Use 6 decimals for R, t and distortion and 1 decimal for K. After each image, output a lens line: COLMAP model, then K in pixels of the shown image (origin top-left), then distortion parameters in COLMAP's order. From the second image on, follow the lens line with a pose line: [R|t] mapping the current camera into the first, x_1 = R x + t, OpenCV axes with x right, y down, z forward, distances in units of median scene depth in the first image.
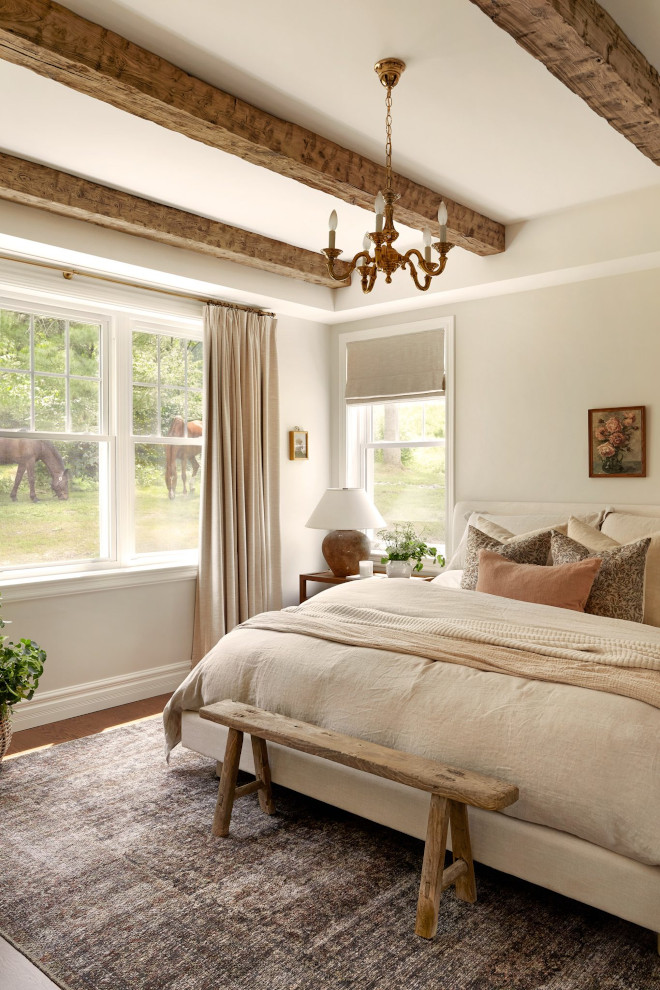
lens RADIAL K [[784.4, 0, 330.0], [0, 784.4, 495.0], [0, 0, 1]] dist [-0.031358, 0.081919]
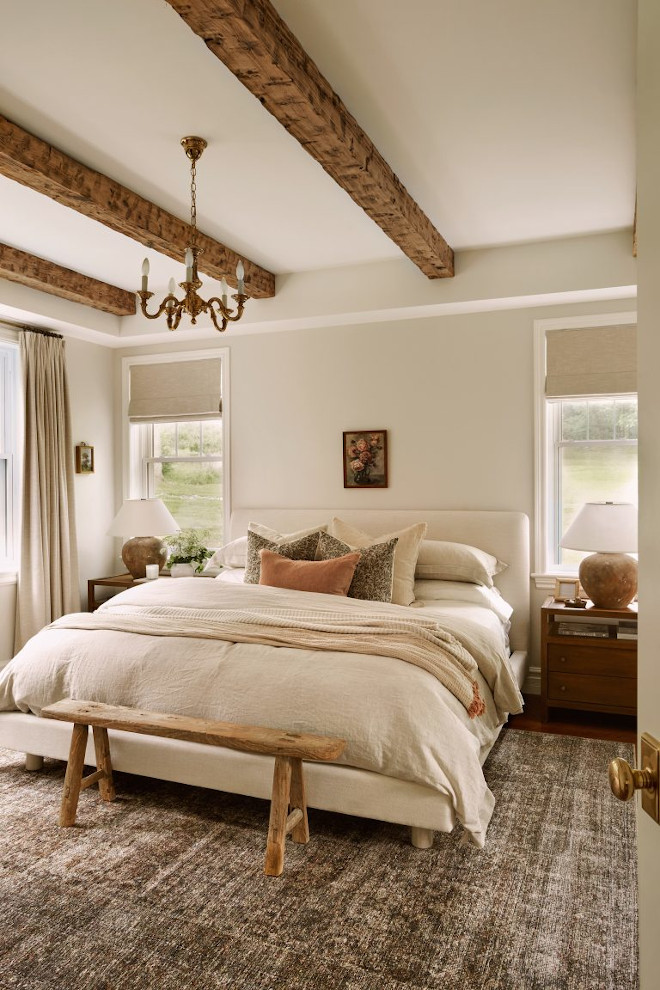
lens RADIAL K [[784.4, 0, 330.0], [0, 784.4, 495.0], [0, 0, 1]] dist [-0.031358, 0.081919]
pose [[0.939401, -0.007395, 0.342739, -0.133449], [0.012440, 0.999844, -0.012525, 0.003900], [-0.342593, 0.016029, 0.939347, -0.167176]]
